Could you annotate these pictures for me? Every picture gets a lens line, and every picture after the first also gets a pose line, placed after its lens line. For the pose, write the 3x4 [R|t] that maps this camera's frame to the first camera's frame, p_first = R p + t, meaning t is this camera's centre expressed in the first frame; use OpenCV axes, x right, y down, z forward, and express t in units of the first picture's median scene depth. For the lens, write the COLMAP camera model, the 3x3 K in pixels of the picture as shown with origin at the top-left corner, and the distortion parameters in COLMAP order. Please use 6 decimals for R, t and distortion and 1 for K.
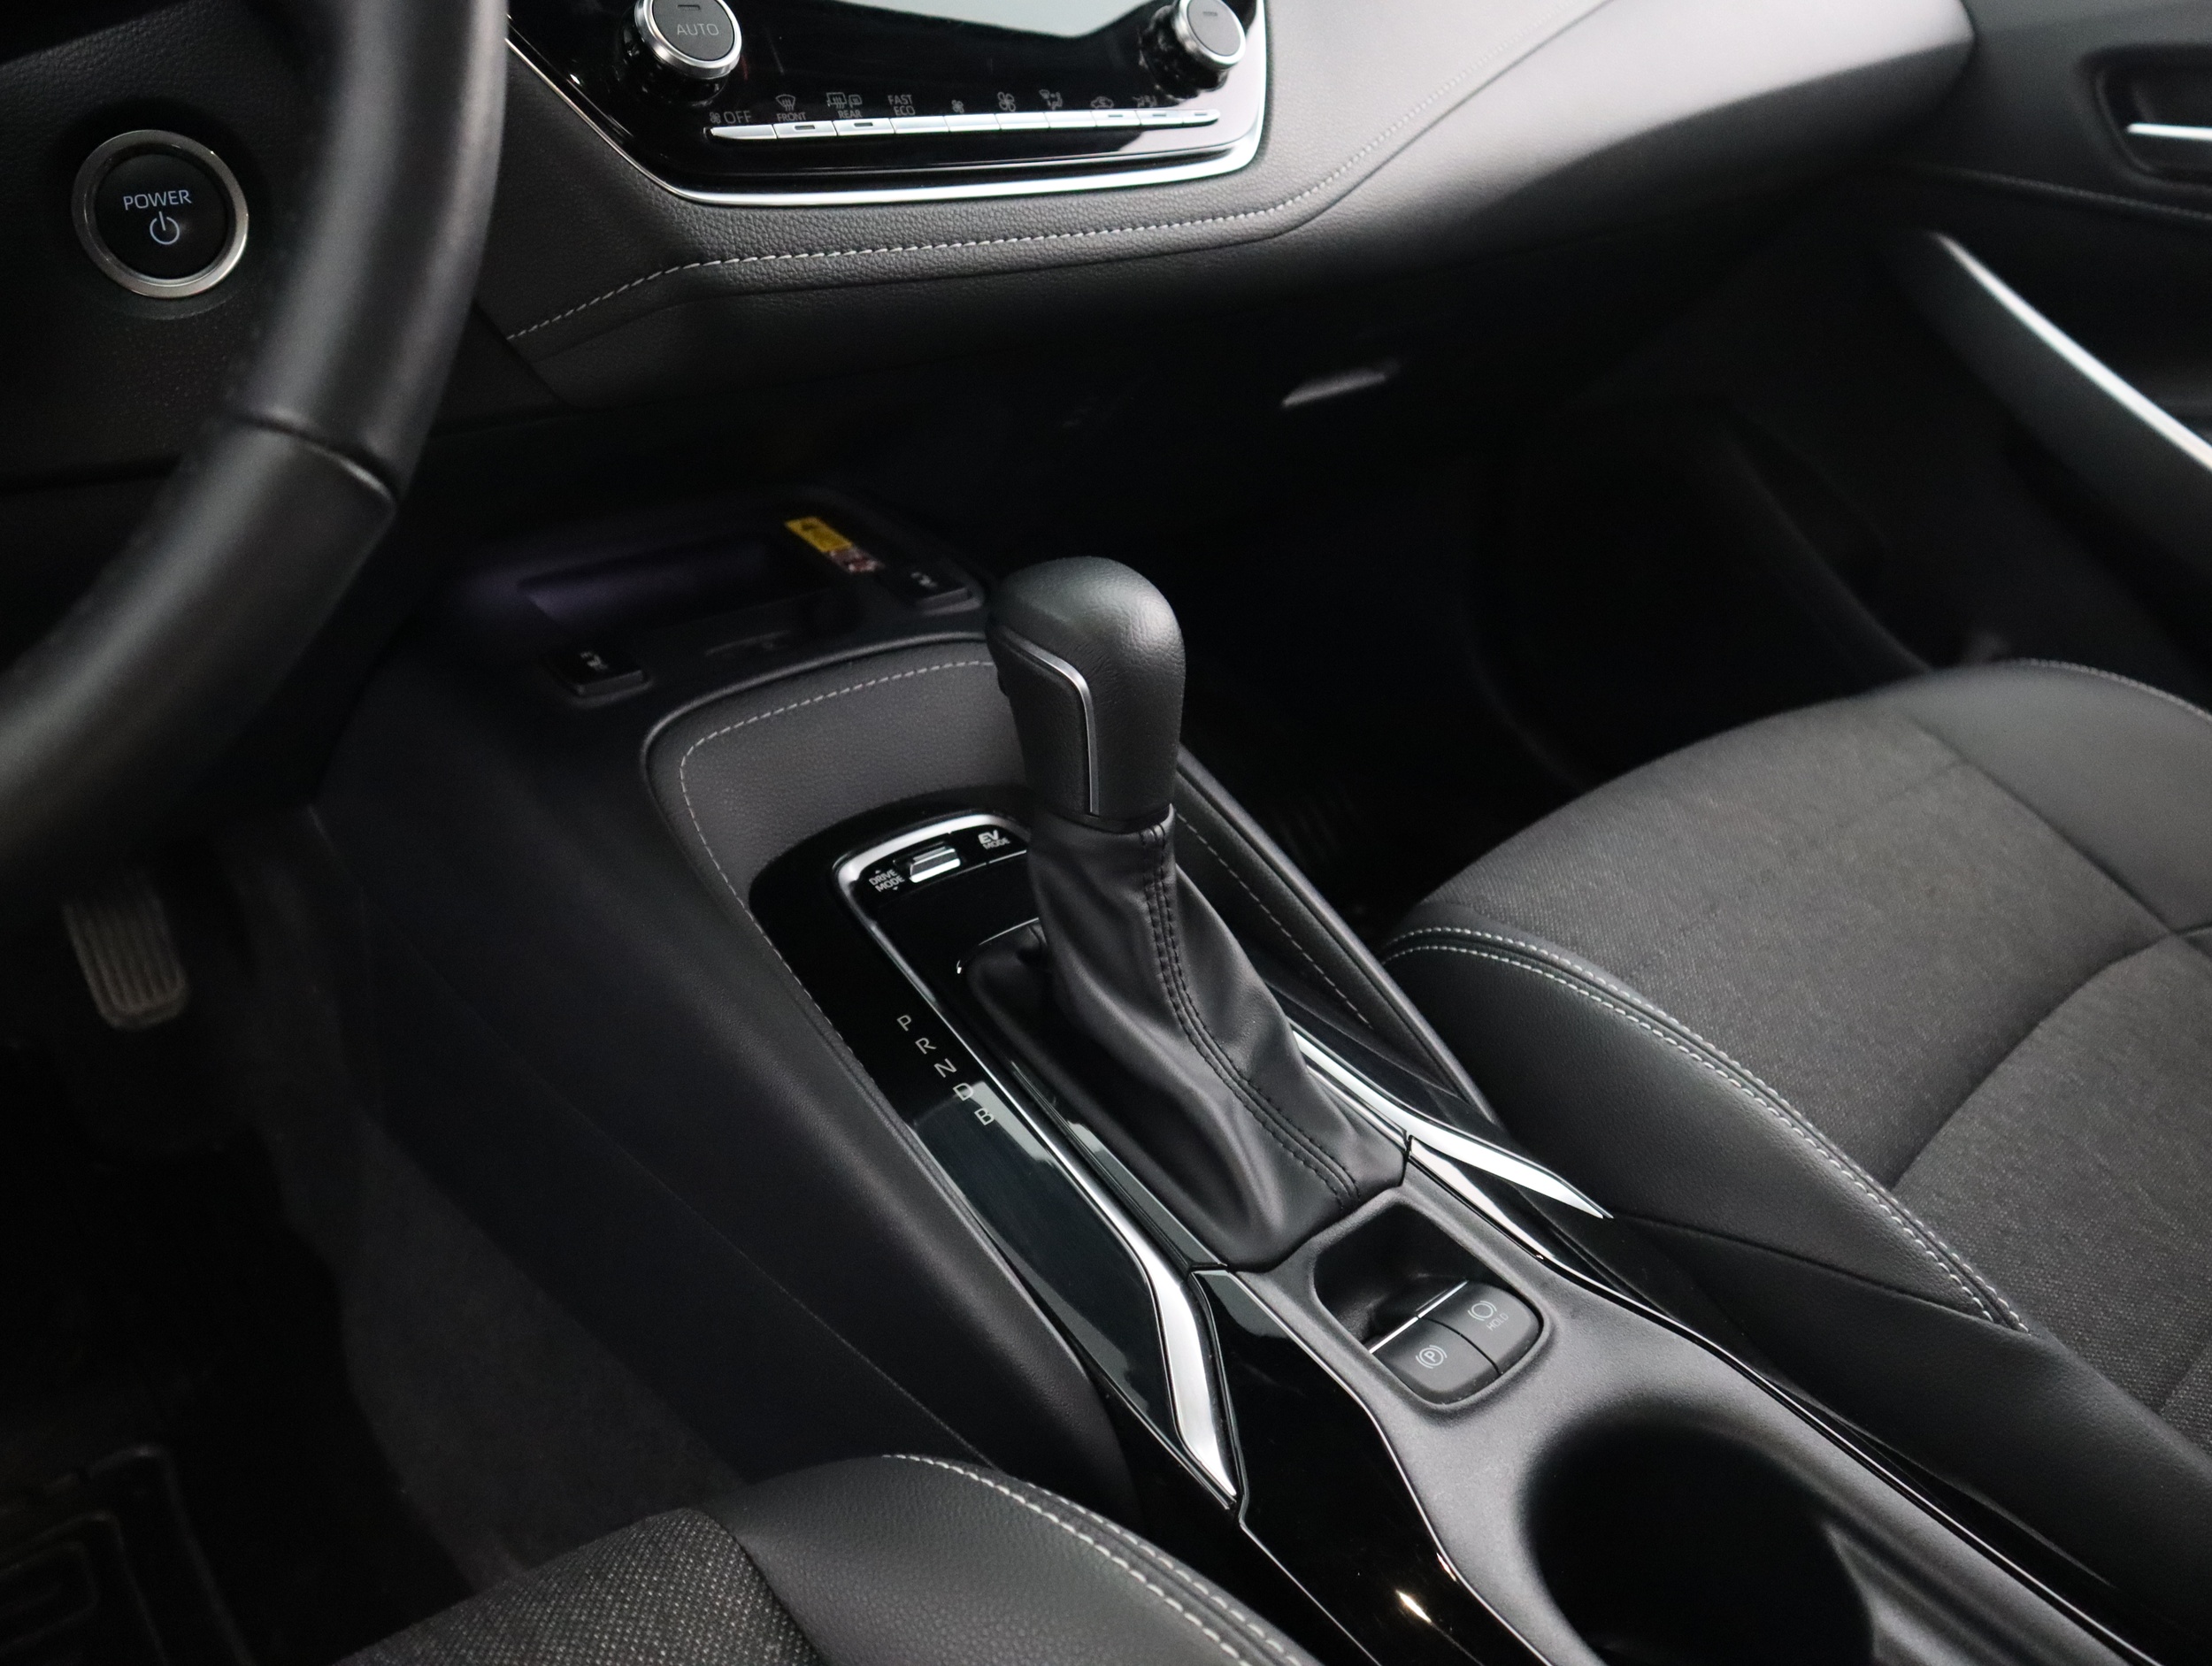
lens RADIAL K [[1813.1, 0, 1106.0], [0, 1813.1, 833.0], [0, 0, 1]] dist [-0.062470, 0.003305]
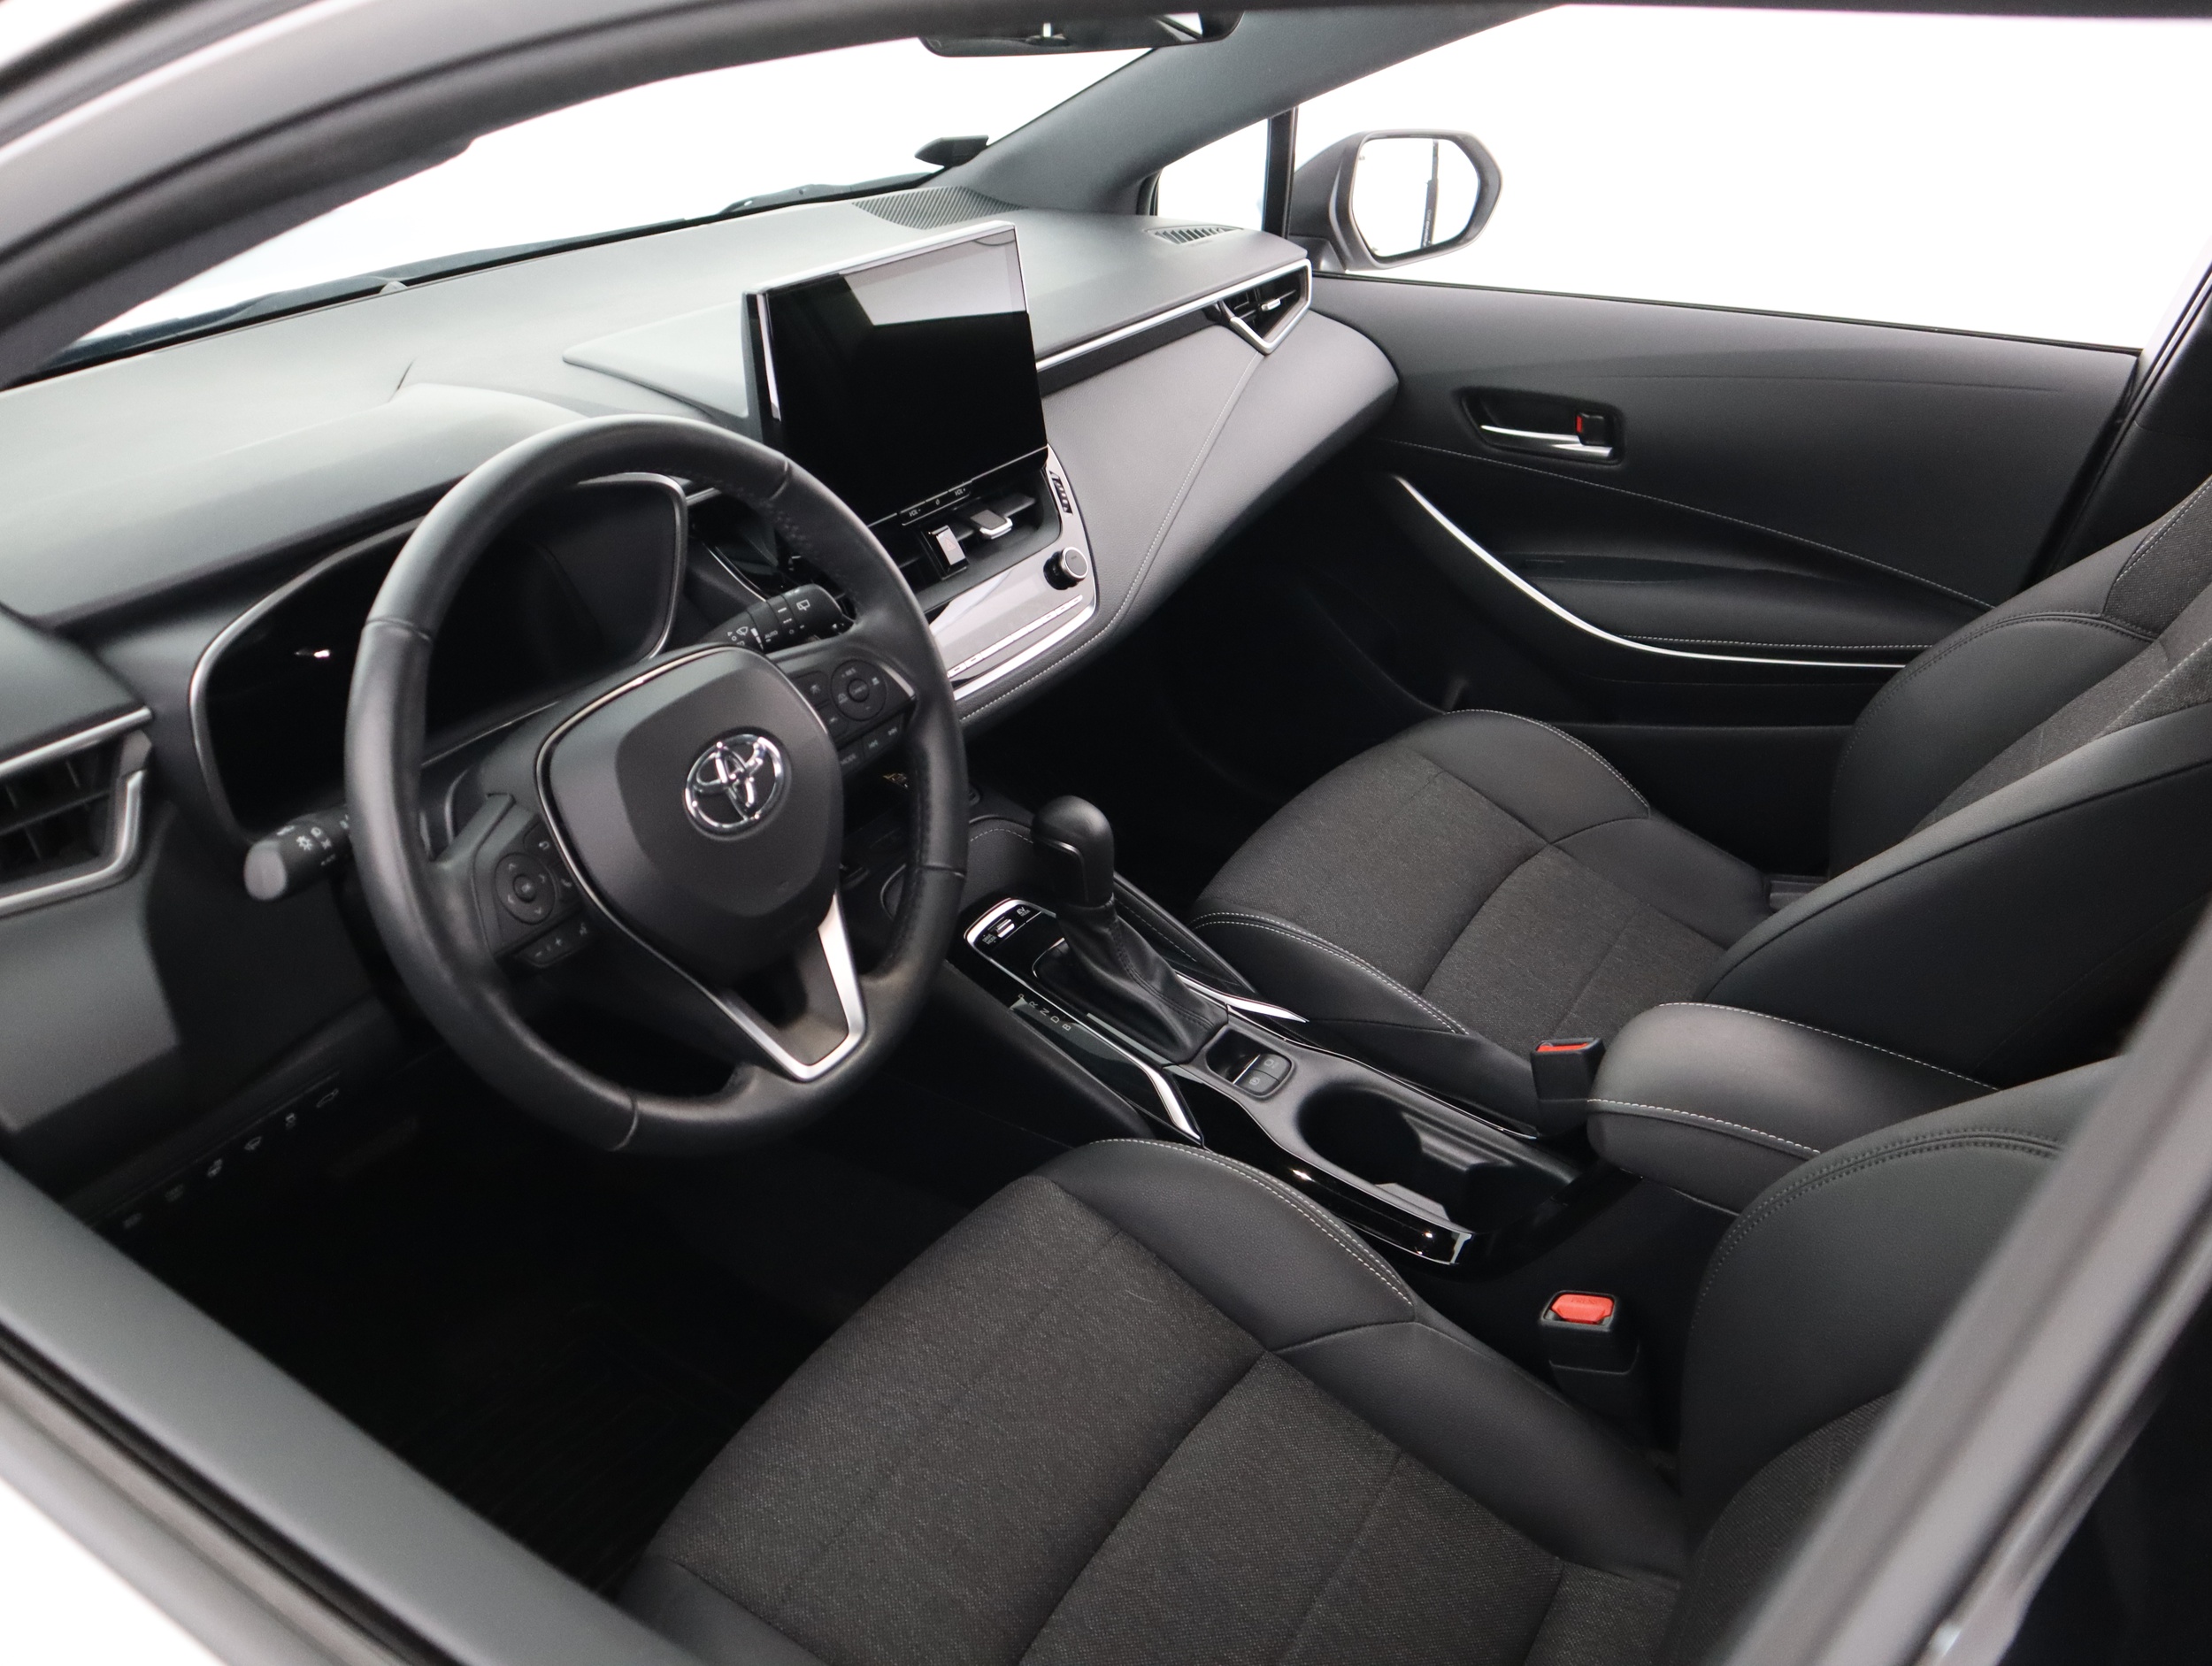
lens RADIAL K [[1813.1, 0, 1106.0], [0, 1813.1, 833.0], [0, 0, 1]] dist [-0.062470, 0.003305]
pose [[0.967507, -0.166378, 0.190390, -0.434513], [0.158661, 0.985789, 0.055195, -0.232554], [-0.196868, -0.023194, 0.980156, -1.428881]]
